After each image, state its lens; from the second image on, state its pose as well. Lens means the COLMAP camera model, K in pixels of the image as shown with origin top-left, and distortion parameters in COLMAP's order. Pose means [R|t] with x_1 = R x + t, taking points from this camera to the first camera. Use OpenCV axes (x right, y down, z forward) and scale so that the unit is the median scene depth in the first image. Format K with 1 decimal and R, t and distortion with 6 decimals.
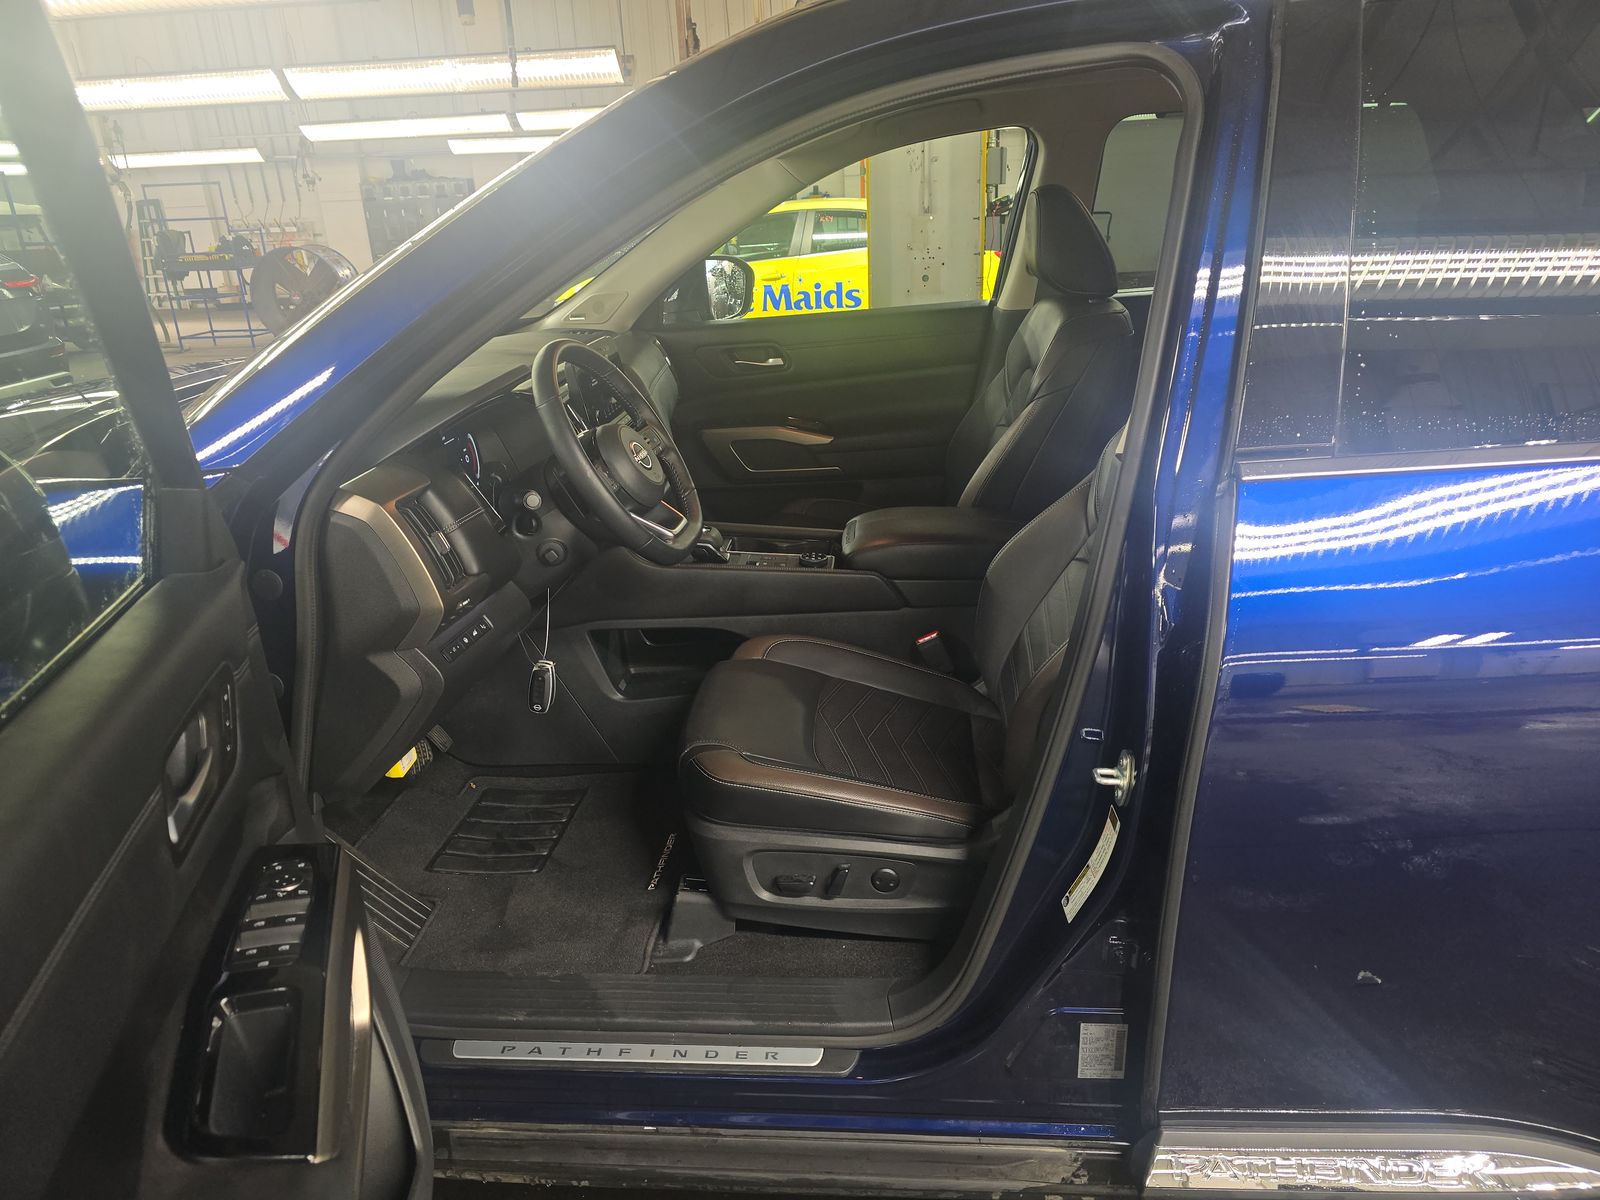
lens RADIAL K [[1083.2, 0, 800.5], [0, 1083.2, 598.5], [0, 0, 1]] dist [-0.002813, -0.003009]
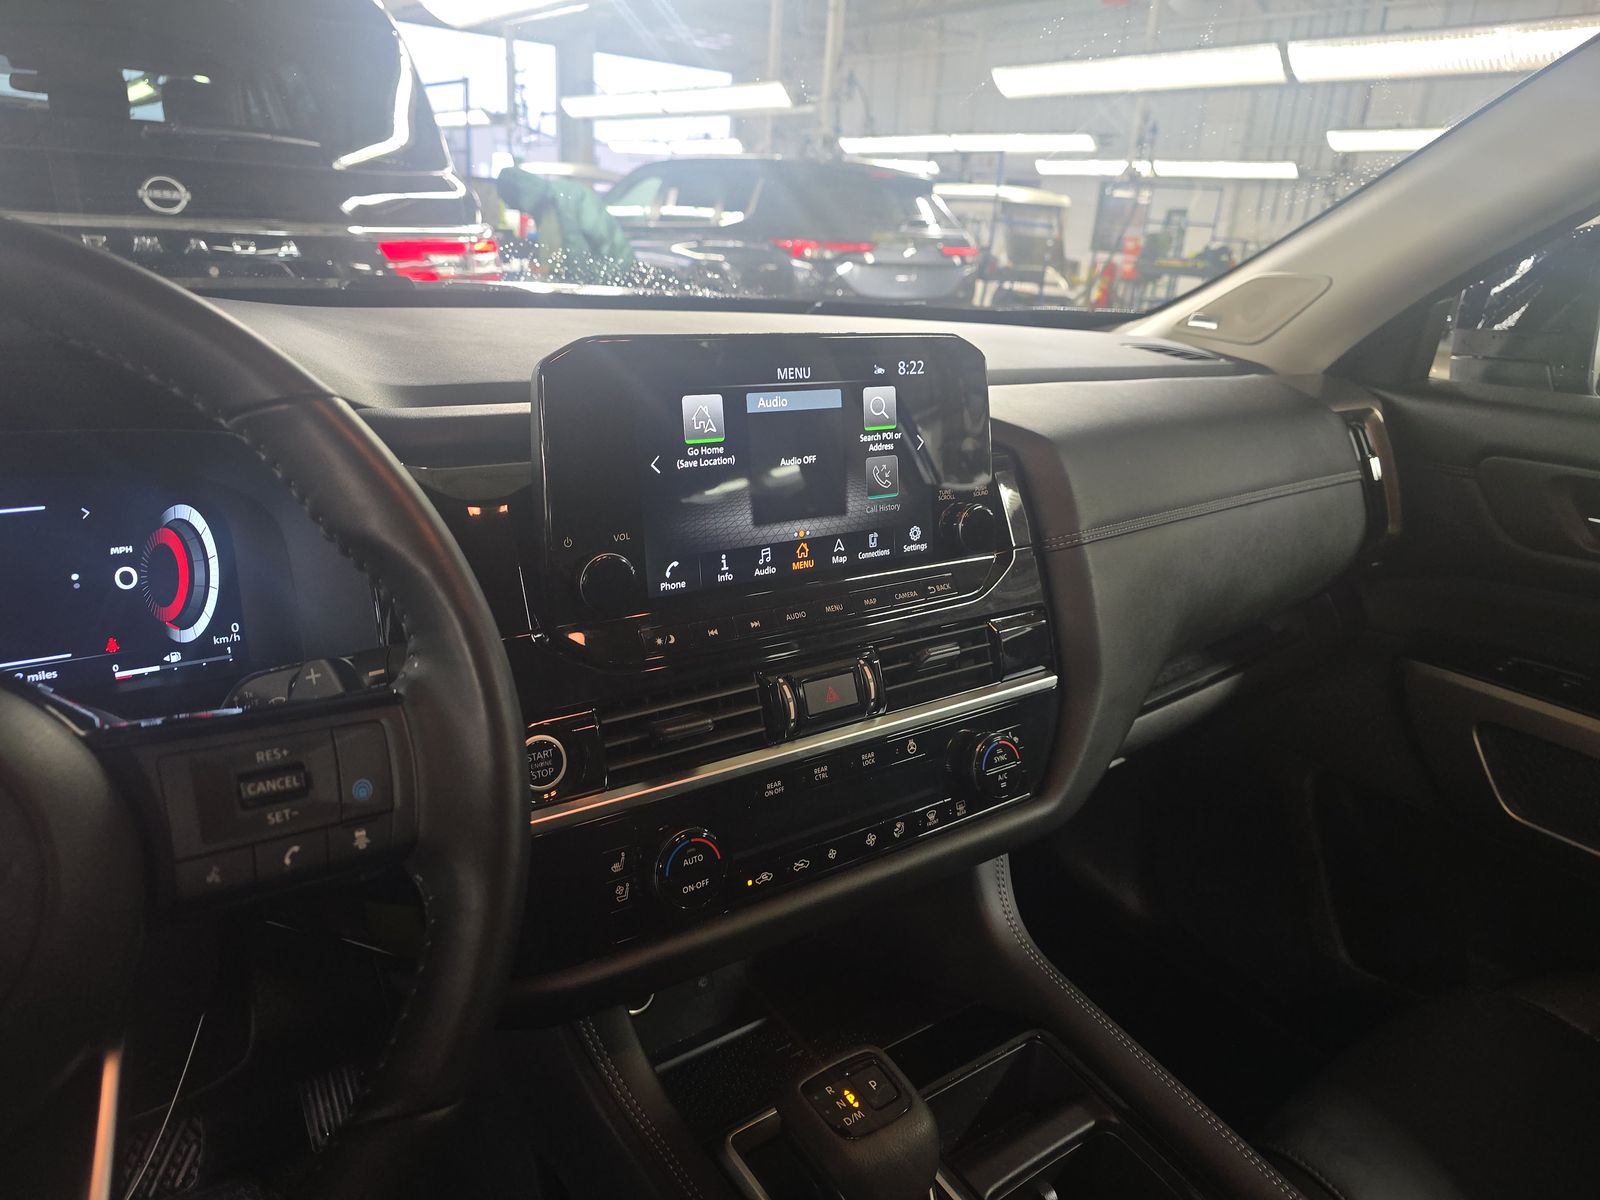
lens RADIAL K [[1083.2, 0, 801.4], [0, 1083.2, 605.4], [0, 0, 1]] dist [-0.002813, -0.003009]
pose [[0.641429, 0.335861, -0.689758, 0.009199], [-0.350990, 0.927939, 0.125440, -0.052401], [0.682184, 0.161637, 0.713091, 0.206889]]
